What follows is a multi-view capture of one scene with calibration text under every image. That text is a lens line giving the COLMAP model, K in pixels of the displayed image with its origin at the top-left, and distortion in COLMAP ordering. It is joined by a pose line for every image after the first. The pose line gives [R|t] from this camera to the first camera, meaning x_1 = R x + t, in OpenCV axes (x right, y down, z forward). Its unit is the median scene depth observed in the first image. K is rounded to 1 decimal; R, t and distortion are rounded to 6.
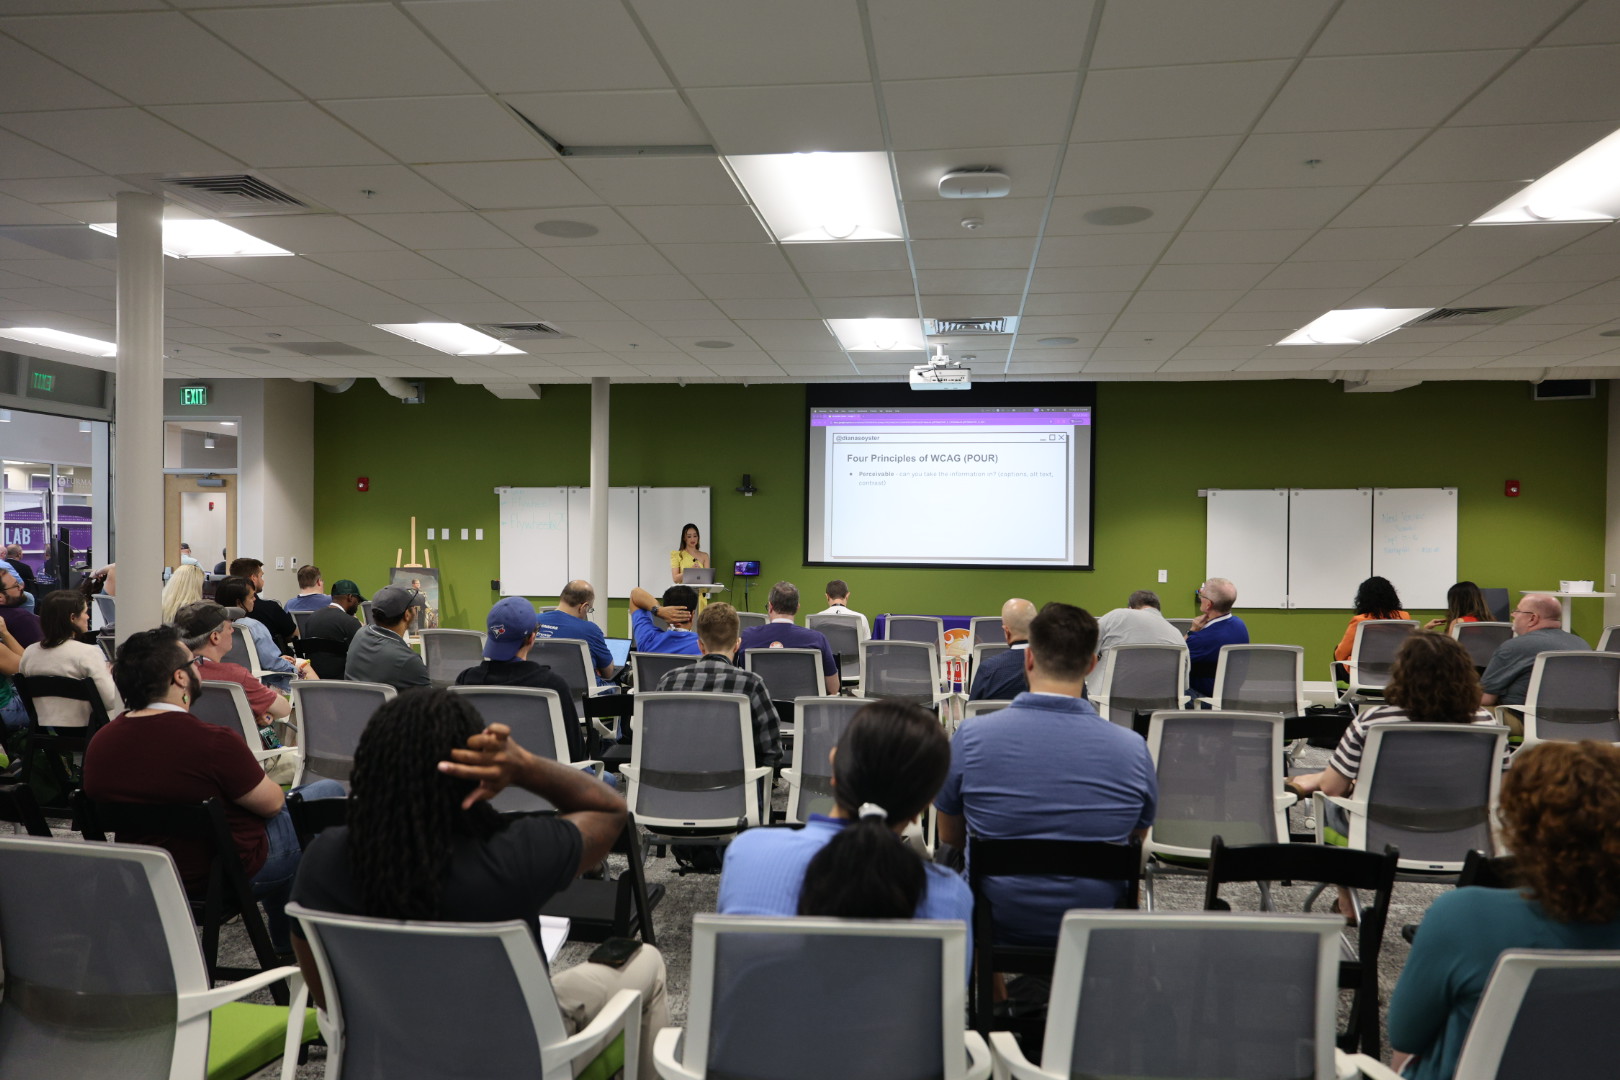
lens RADIAL K [[1179.1, 0, 806.9], [0, 1179.1, 562.1], [0, 0, 1]] dist [0.036928, 0.000417]
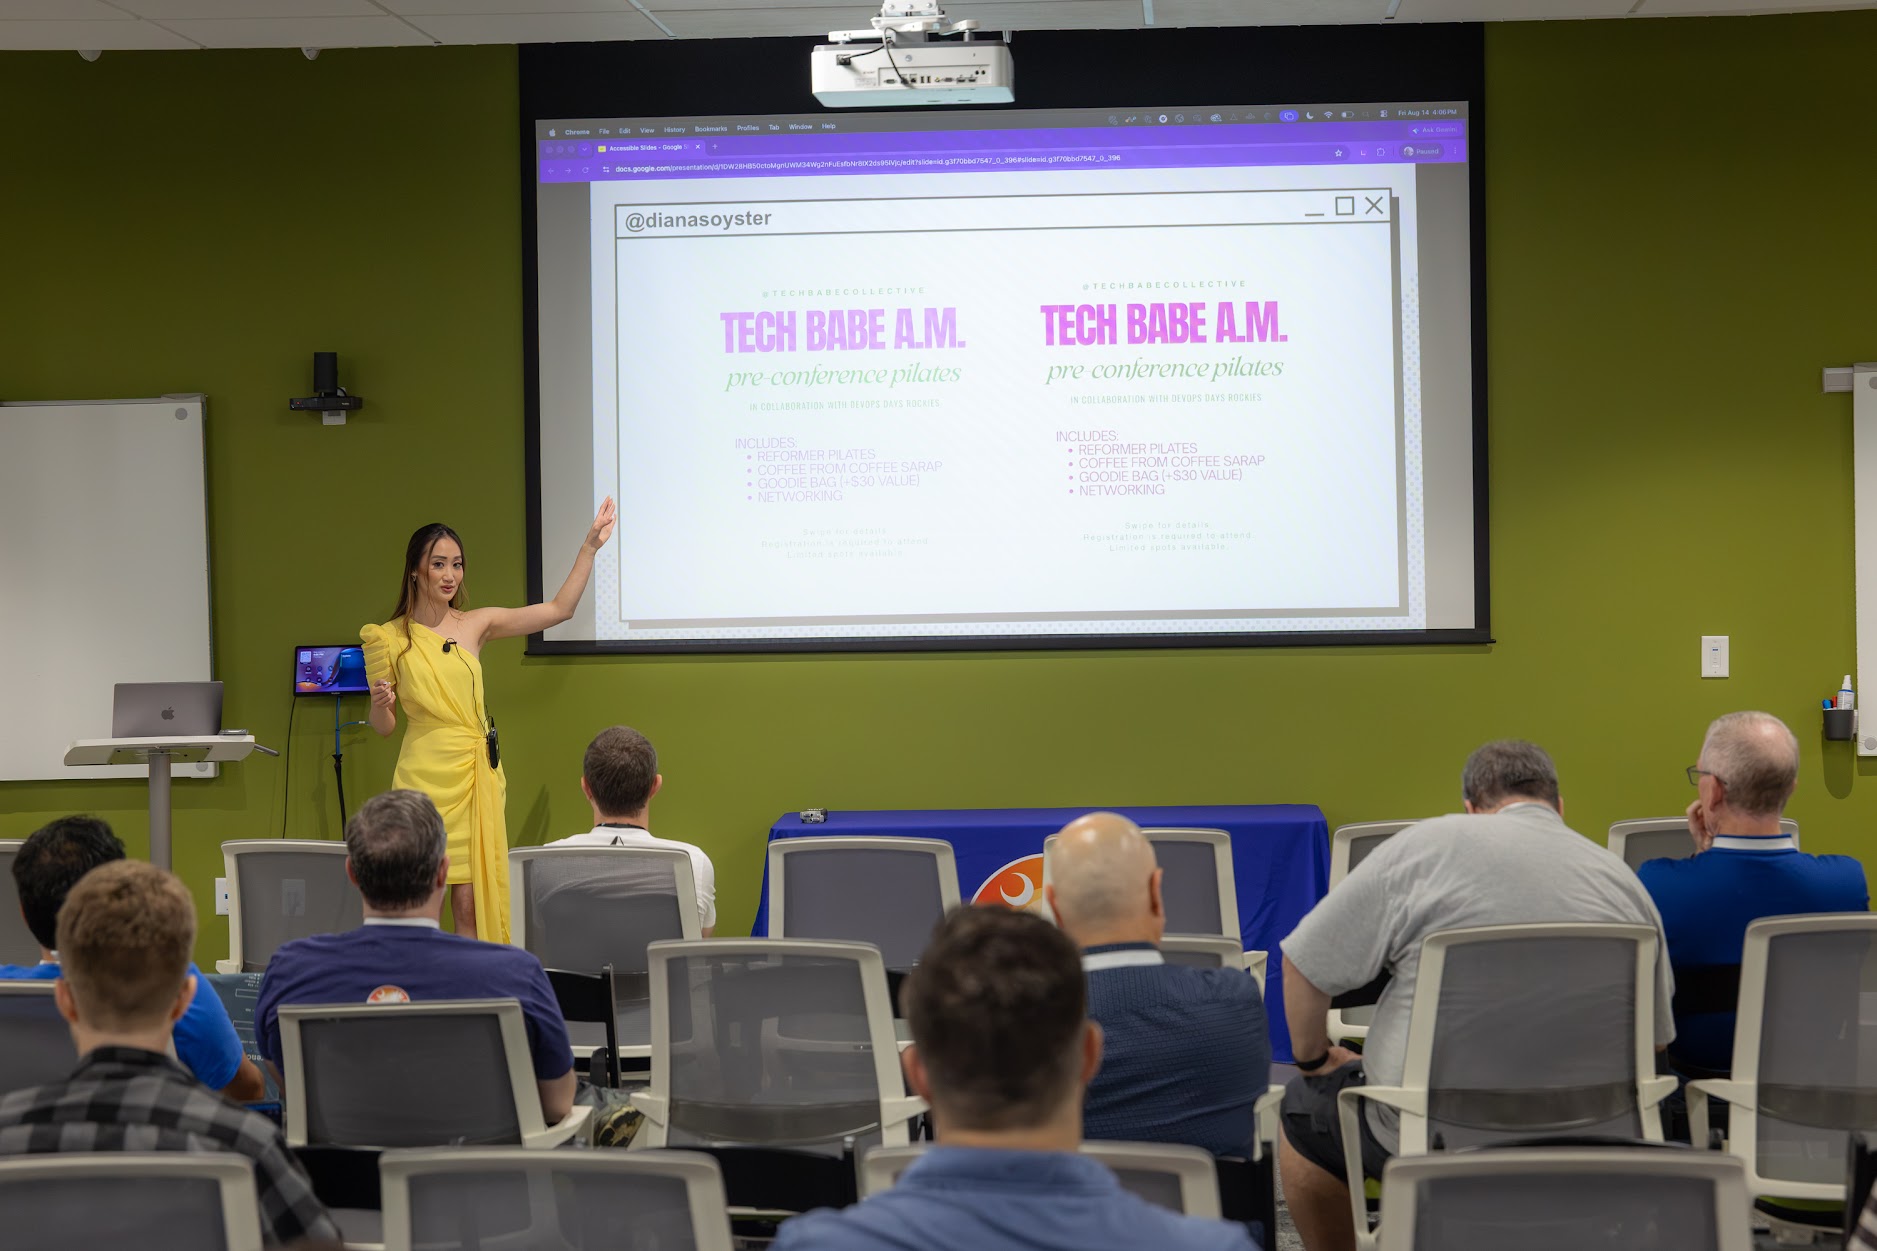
lens RADIAL K [[4396.6, 0, 938.5], [0, 4396.6, 625.5], [0, 0, 1]] dist [-0.387303, 7.767166]
pose [[0.997317, -0.030007, 0.066775, 0.027695], [0.028878, 0.999424, 0.017800, -0.021904], [-0.067271, -0.015824, 0.997609, -0.106769]]
